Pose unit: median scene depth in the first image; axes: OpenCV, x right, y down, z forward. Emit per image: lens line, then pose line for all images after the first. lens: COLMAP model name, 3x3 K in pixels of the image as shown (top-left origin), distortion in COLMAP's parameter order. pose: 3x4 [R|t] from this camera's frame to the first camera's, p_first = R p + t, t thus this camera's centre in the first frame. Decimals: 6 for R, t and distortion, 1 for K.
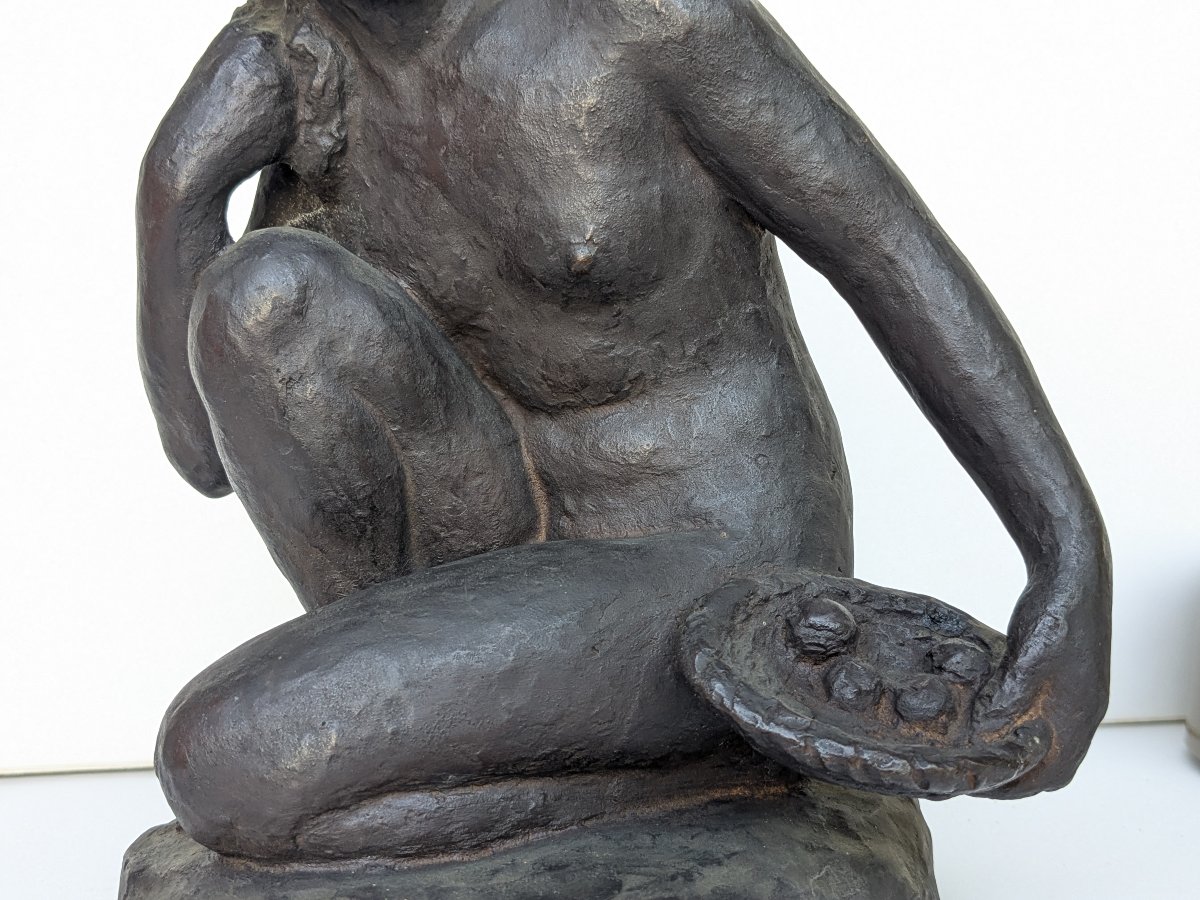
lens RADIAL K [[1464.8, 0, 608.8], [0, 1464.8, 446.9], [0, 0, 1]] dist [0.166563, -0.680147]
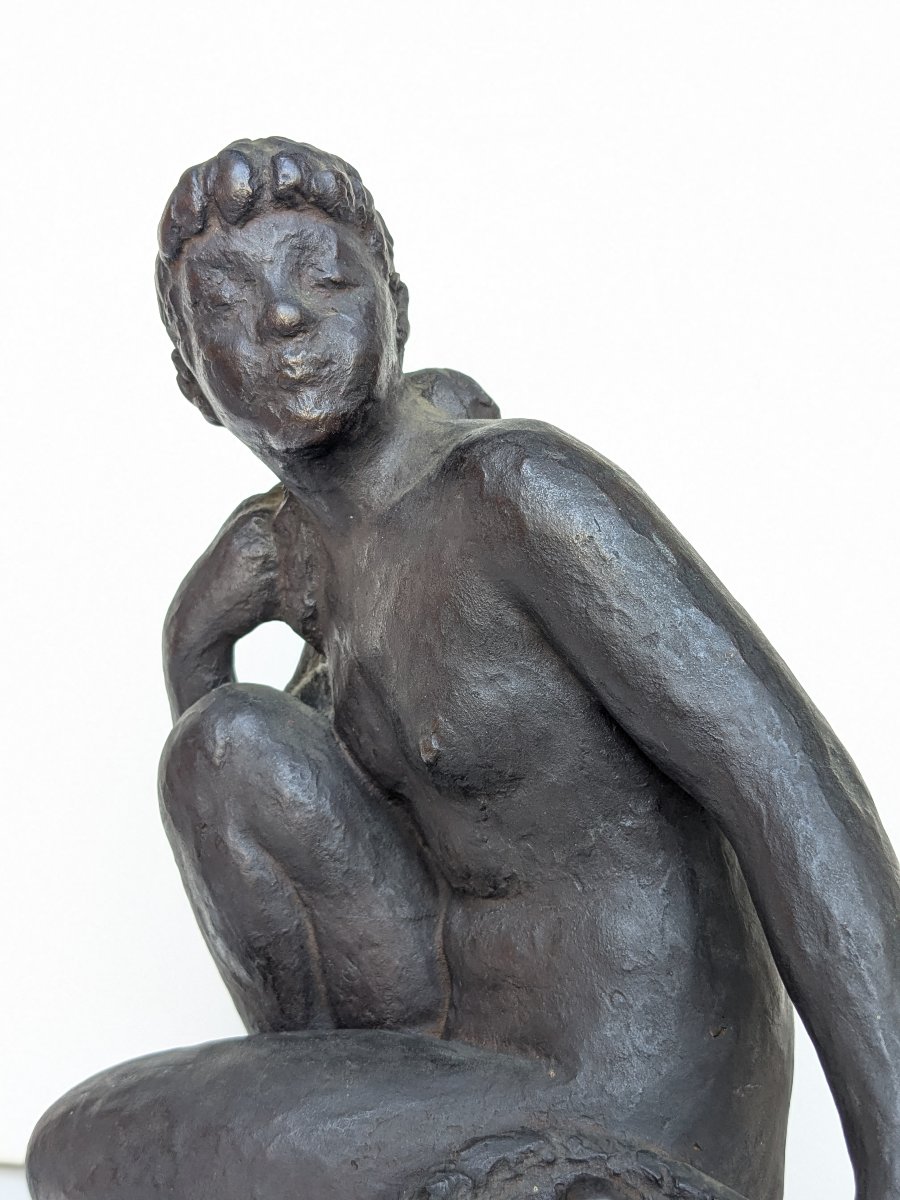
lens RADIAL K [[1460.8, 0, 436.6], [0, 1460.8, 597.4], [0, 0, 1]] dist [0.154730, -0.567706]
pose [[0.806419, 0.069925, -0.587196, 0.535413], [-0.140576, 0.987187, -0.075502, -0.150498], [0.574393, 0.143432, 0.805916, 0.193433]]
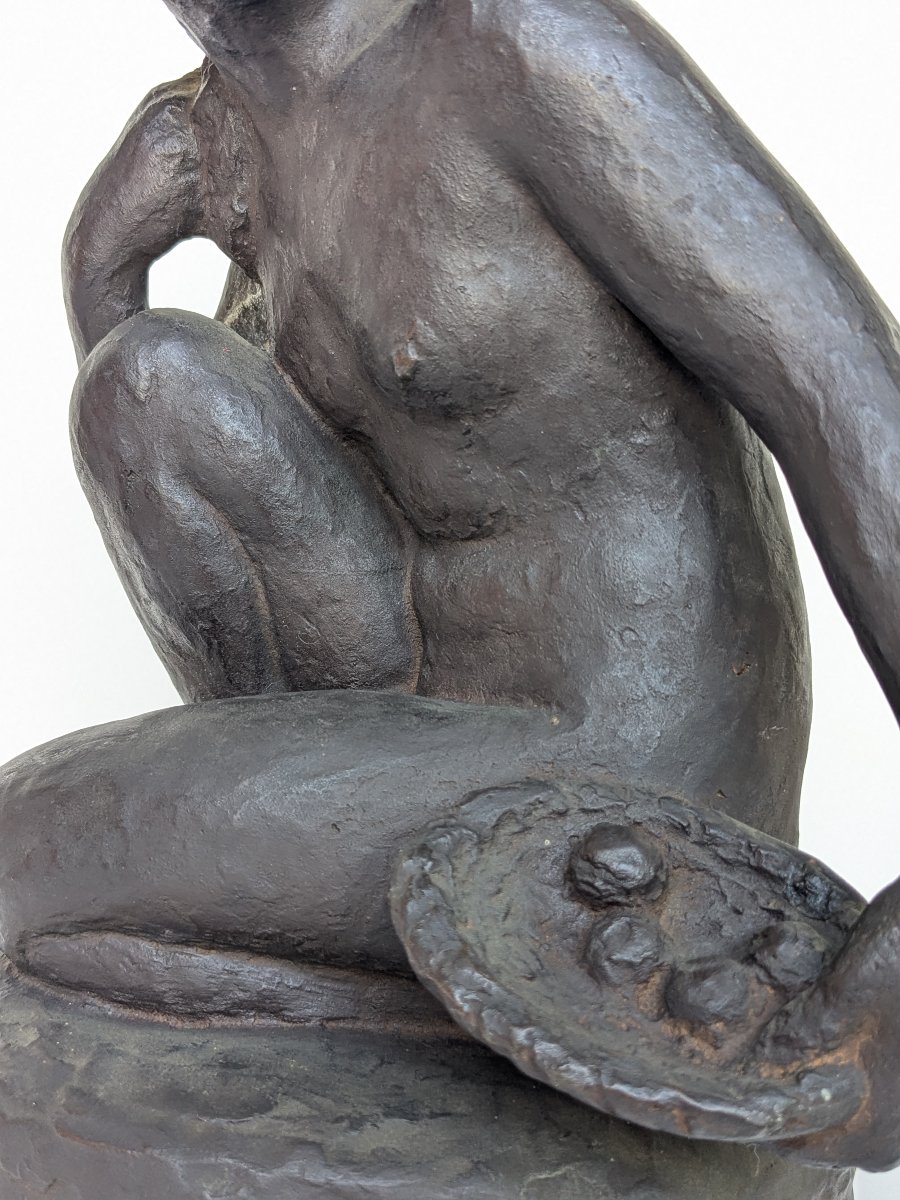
lens RADIAL K [[1464.8, 0, 406.3], [0, 1464.8, 592.2], [0, 0, 1]] dist [0.166563, -0.680147]
pose [[0.849930, 0.139220, -0.508169, 0.407489], [-0.117547, 0.990254, 0.074692, -0.059277], [0.513615, -0.003749, 0.858012, 0.280852]]
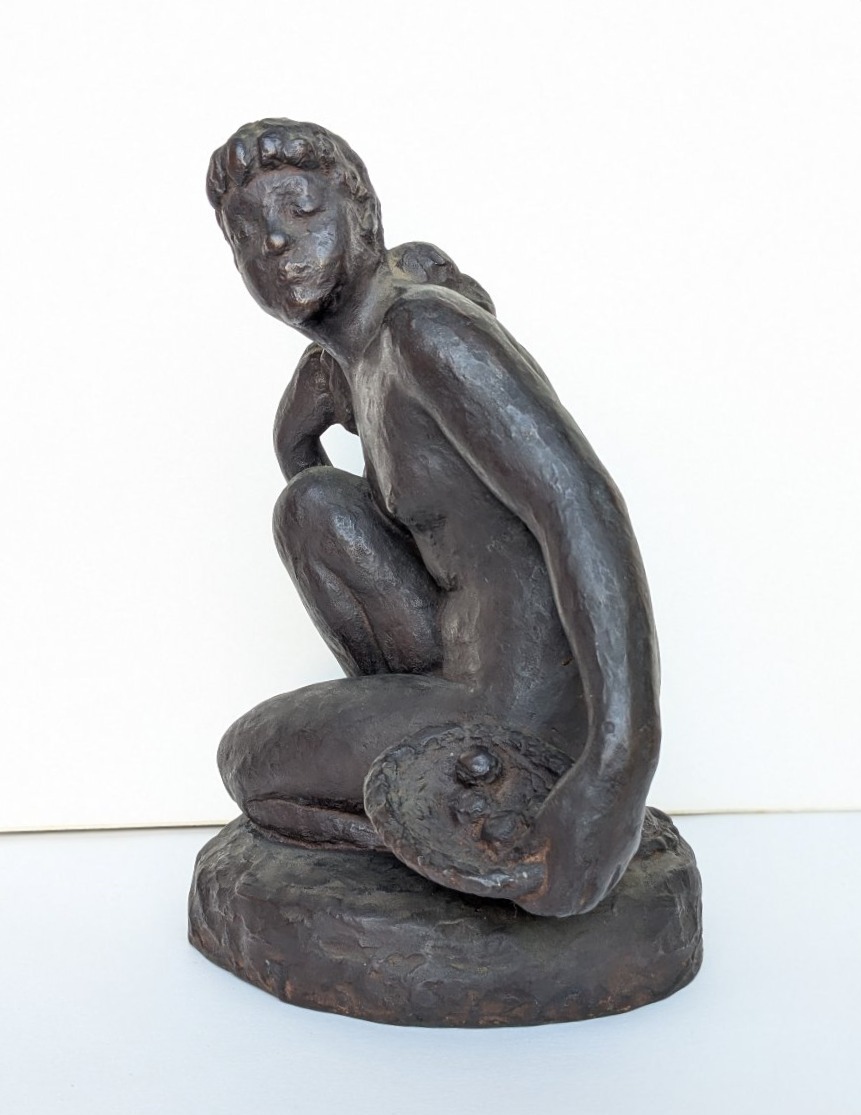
lens RADIAL K [[1435.1, 0, 430.5], [0, 1435.1, 557.5], [0, 0, 1]] dist [0.084860, 0.009657]
pose [[0.606639, 0.113391, -0.786849, 1.195063], [-0.037381, 0.992749, 0.114243, -0.241671], [0.794098, -0.039891, 0.606479, 0.088242]]
